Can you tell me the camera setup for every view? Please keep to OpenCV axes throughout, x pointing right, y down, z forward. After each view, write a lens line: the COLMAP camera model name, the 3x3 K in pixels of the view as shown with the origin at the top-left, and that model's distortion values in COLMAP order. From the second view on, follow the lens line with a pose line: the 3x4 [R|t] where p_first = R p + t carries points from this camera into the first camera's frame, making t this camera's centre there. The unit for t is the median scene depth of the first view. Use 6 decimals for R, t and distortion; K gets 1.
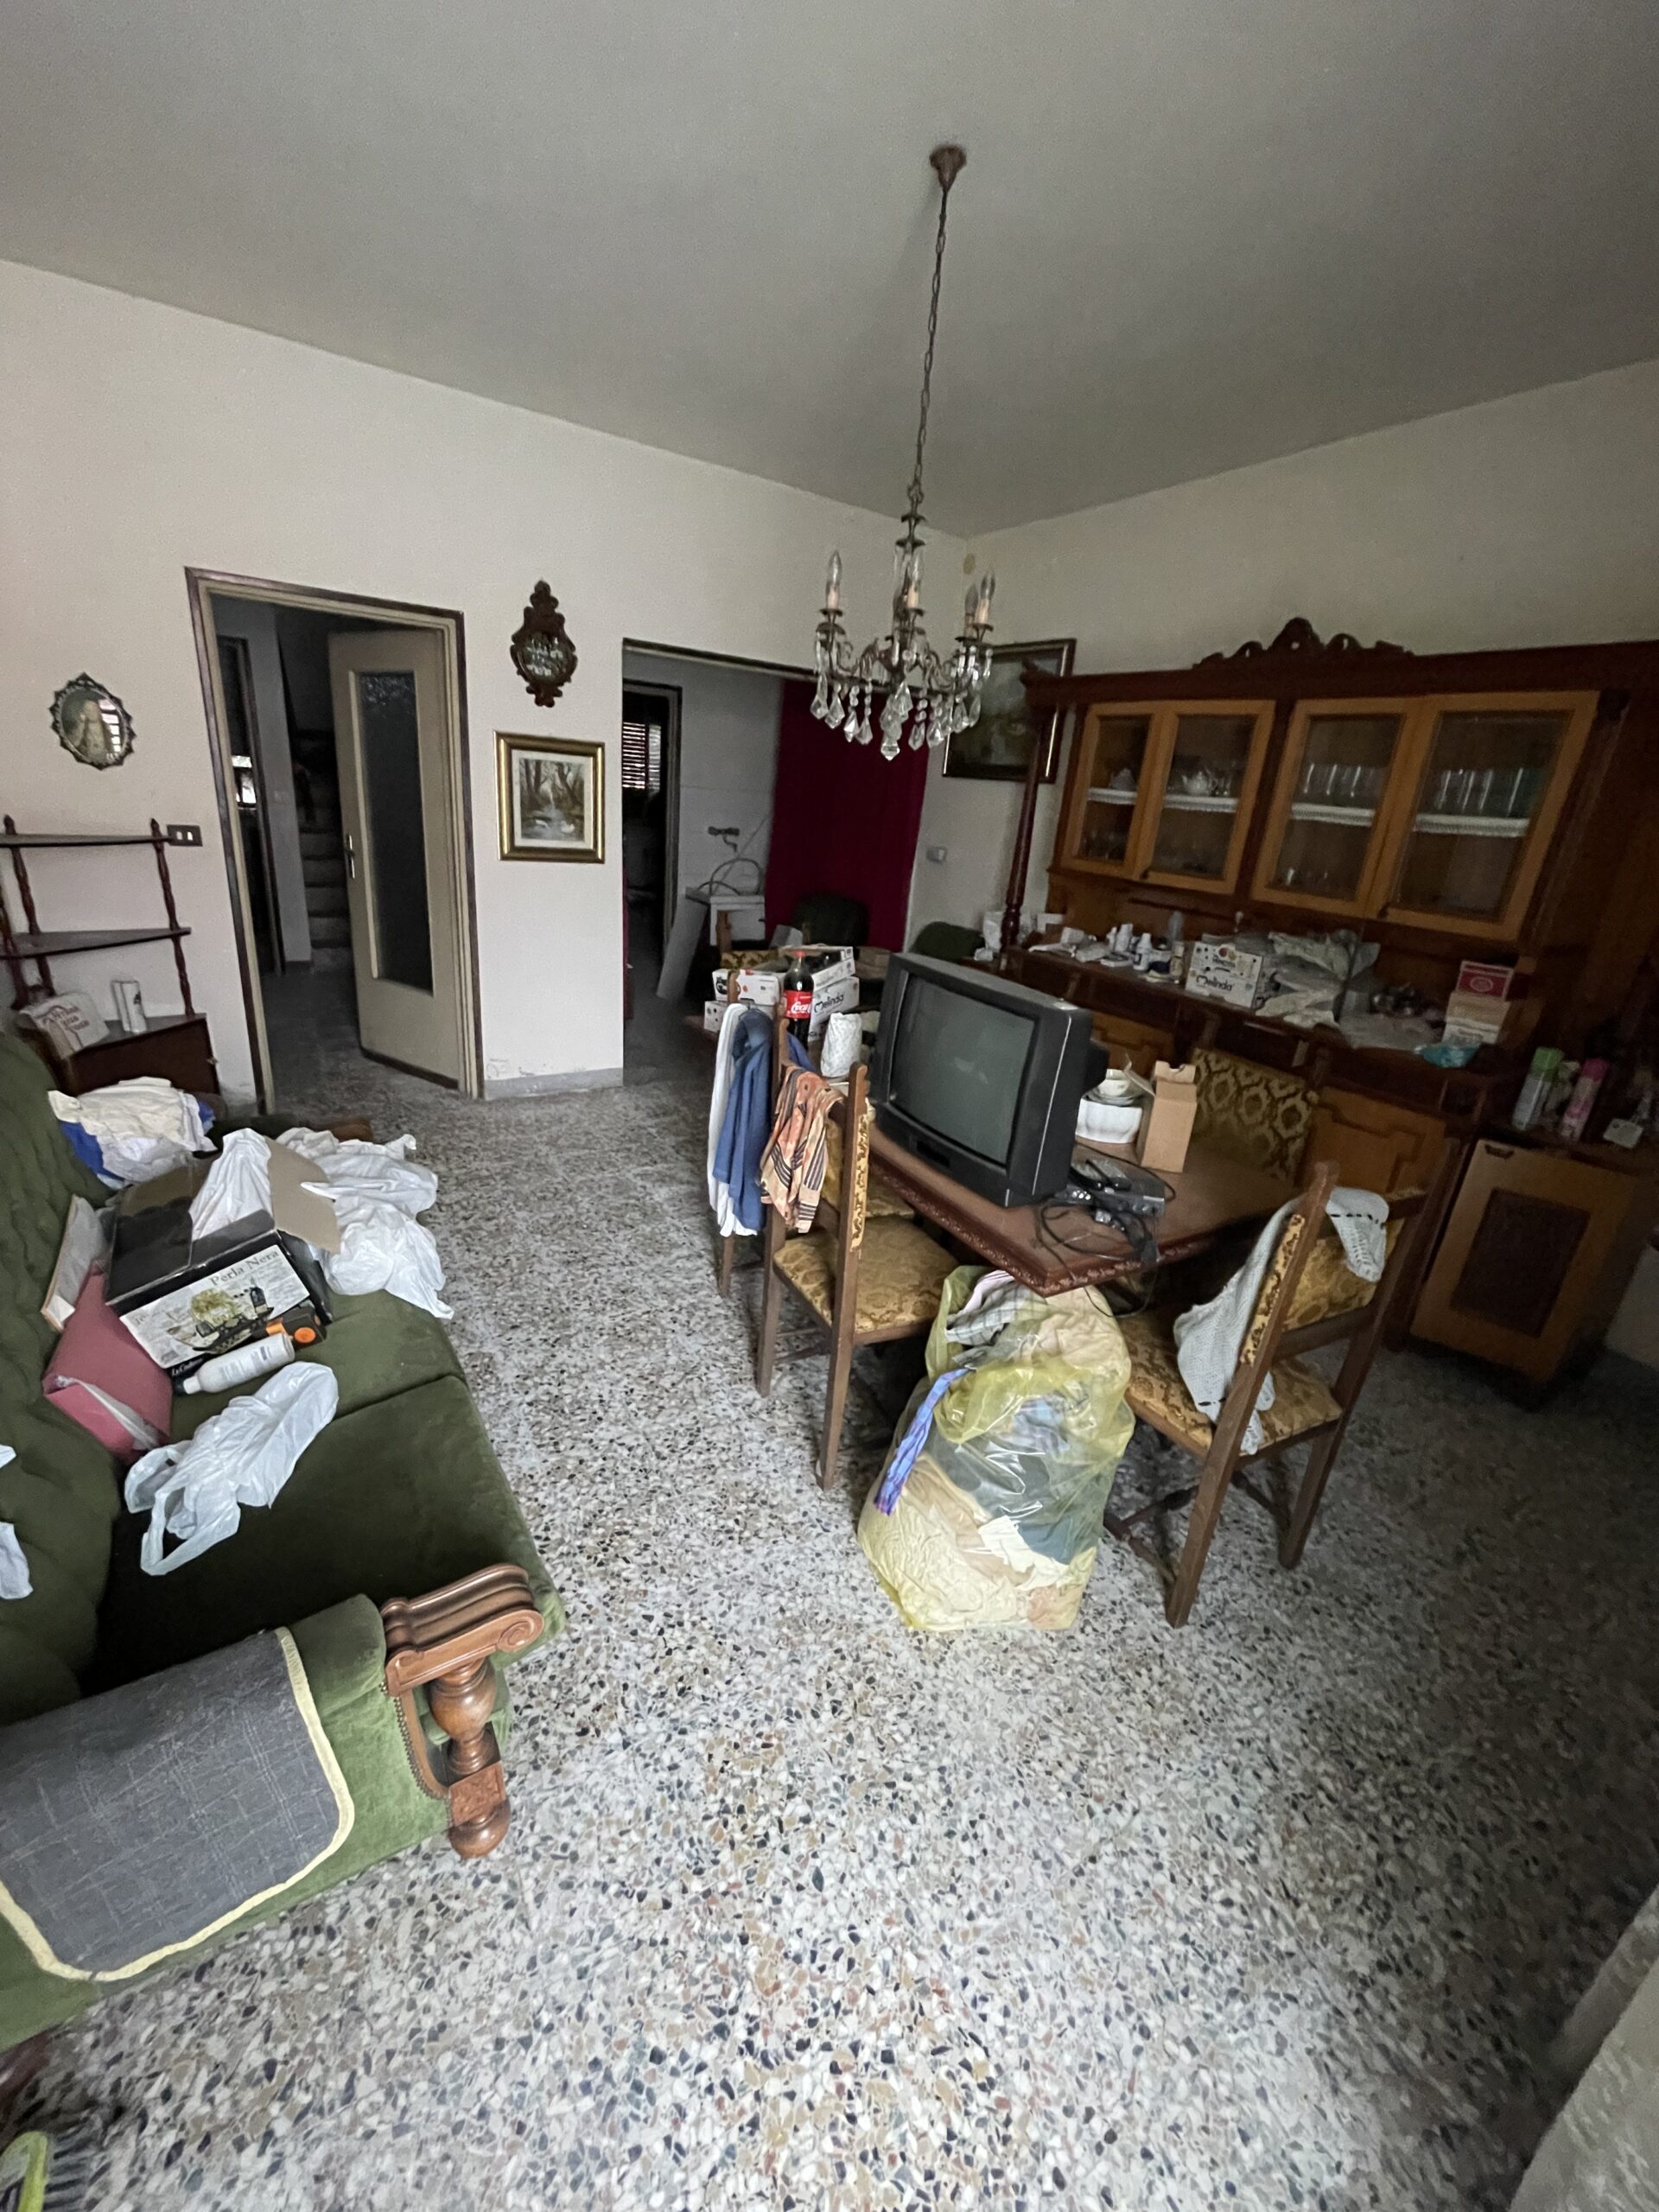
lens RADIAL K [[889.2, 0, 835.9], [0, 889.2, 1098.1], [0, 0, 1]] dist [0.002132, 0.000741]
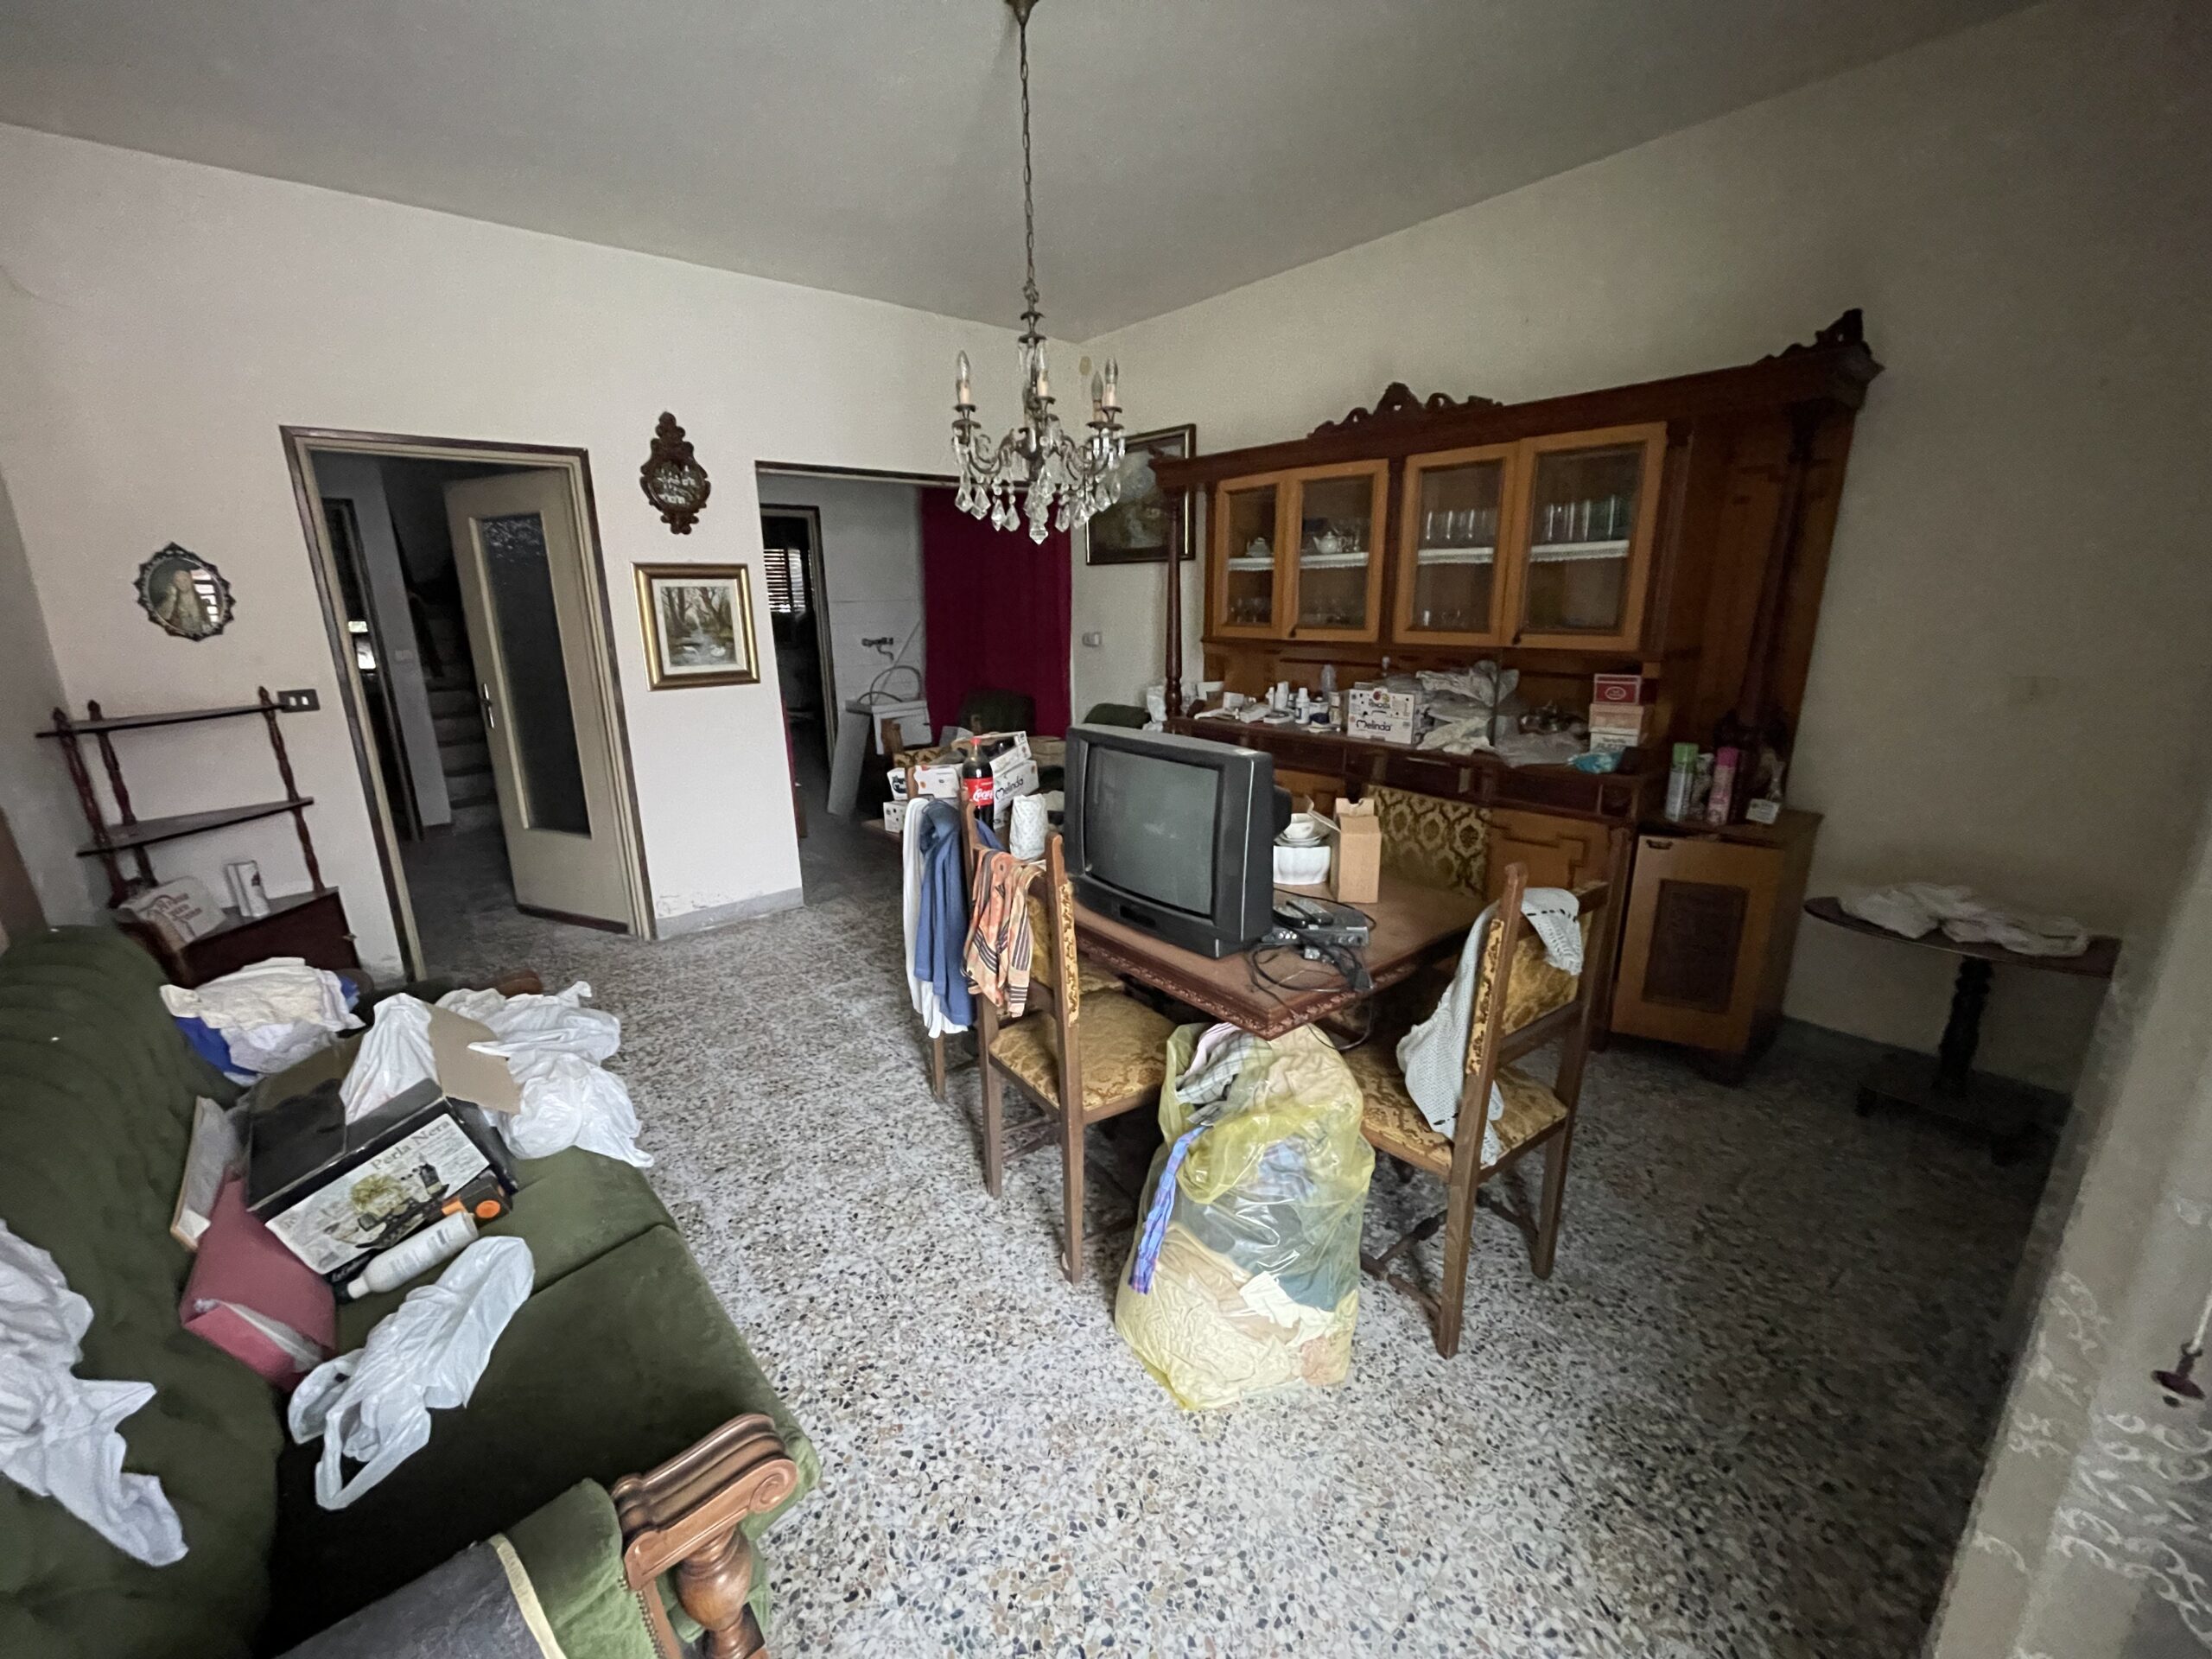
lens RADIAL K [[889.2, 0, 1099.6], [0, 889.2, 824.8], [0, 0, 1]] dist [0.002132, 0.000741]
pose [[0.986587, -0.128955, 0.100080, -0.016755], [0.136374, 0.988096, -0.071194, 0.023526], [-0.089707, 0.083888, 0.992429, 0.006902]]
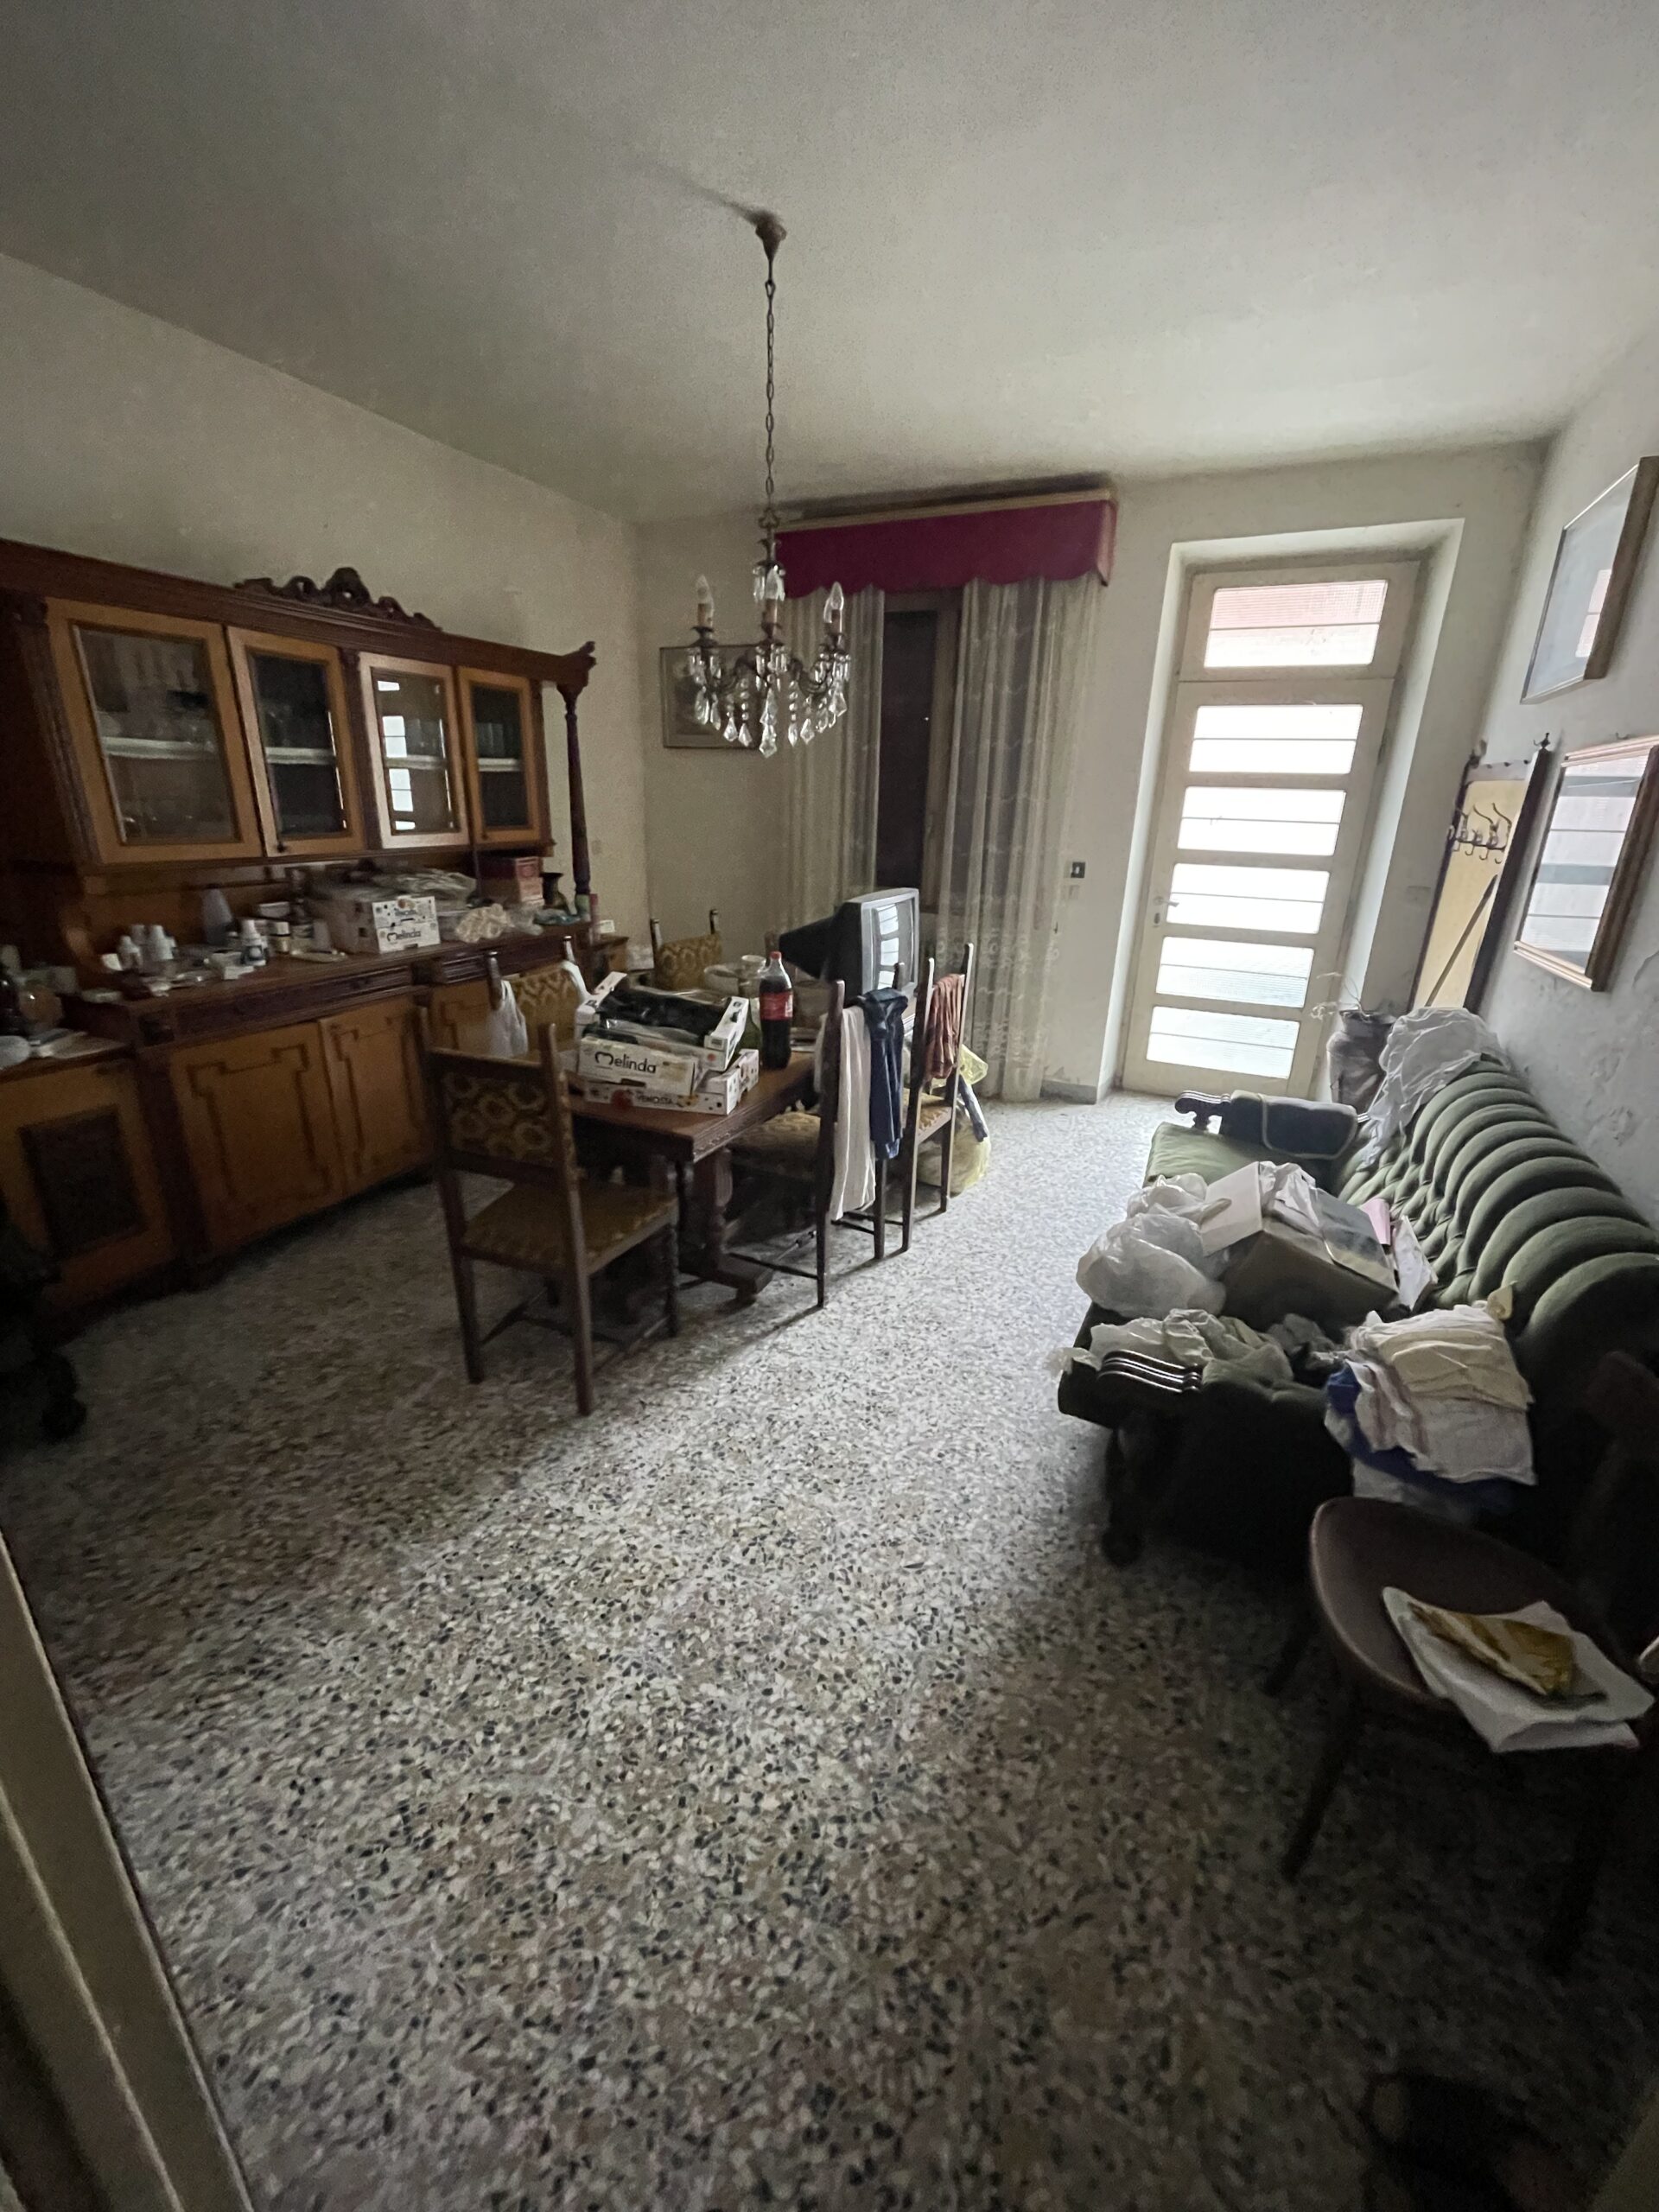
lens RADIAL K [[889.2, 0, 839.0], [0, 889.2, 1093.1], [0, 0, 1]] dist [0.002132, 0.000741]
pose [[-0.545408, -0.372257, 0.750969, -1.015041], [0.200932, 0.811767, 0.548326, -0.660338], [-0.813730, 0.449955, -0.367946, 1.573834]]
